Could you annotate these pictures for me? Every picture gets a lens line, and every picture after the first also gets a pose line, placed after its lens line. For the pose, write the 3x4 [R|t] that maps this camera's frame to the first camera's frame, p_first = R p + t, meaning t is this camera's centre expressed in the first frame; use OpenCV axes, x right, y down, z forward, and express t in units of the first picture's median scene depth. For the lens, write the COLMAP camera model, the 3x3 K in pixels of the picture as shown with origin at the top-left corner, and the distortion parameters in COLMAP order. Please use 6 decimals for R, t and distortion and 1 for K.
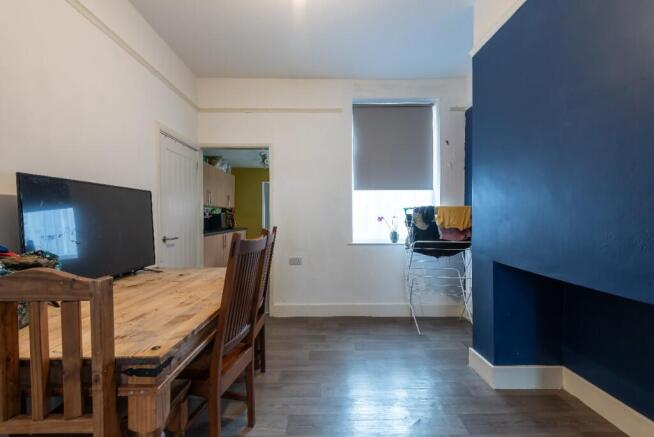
lens RADIAL K [[294.7, 0, 319.8], [0, 294.7, 218.1], [0, 0, 1]] dist [0.017463, -0.003829]
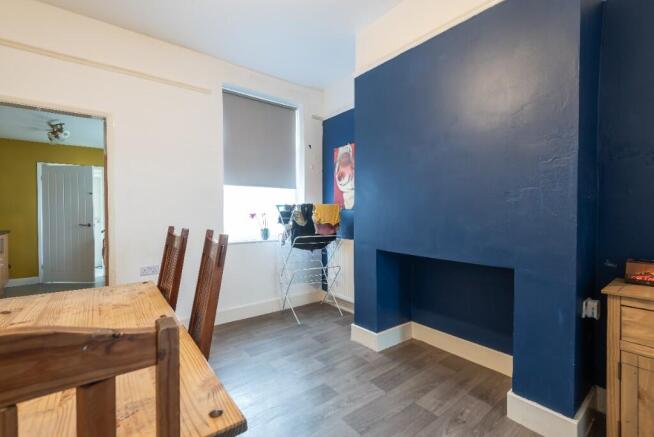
lens RADIAL K [[294.7, 0, 326.1], [0, 294.7, 218.8], [0, 0, 1]] dist [0.017463, -0.003829]
pose [[0.796576, -0.009046, 0.604471, -0.223263], [0.002225, 0.999925, 0.012031, 0.001367], [-0.604535, -0.008239, 0.796536, 0.102294]]
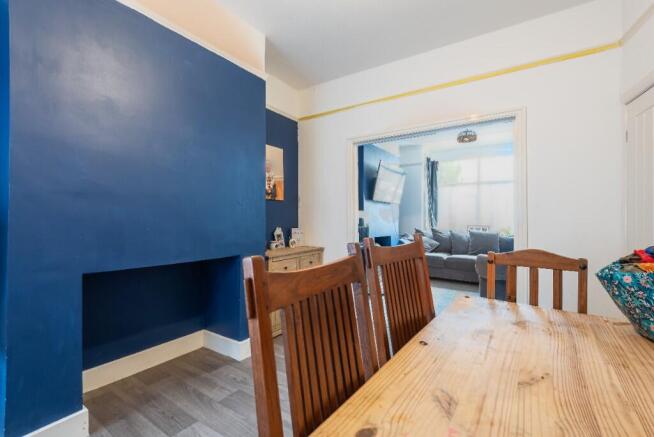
lens RADIAL K [[294.7, 0, 326.8], [0, 294.7, 217.1], [0, 0, 1]] dist [0.017463, -0.003829]
pose [[-0.820908, -0.006924, 0.571018, -0.256692], [-0.005631, 0.999976, 0.004031, -0.006433], [-0.571032, 0.000094, -0.820928, 0.868197]]
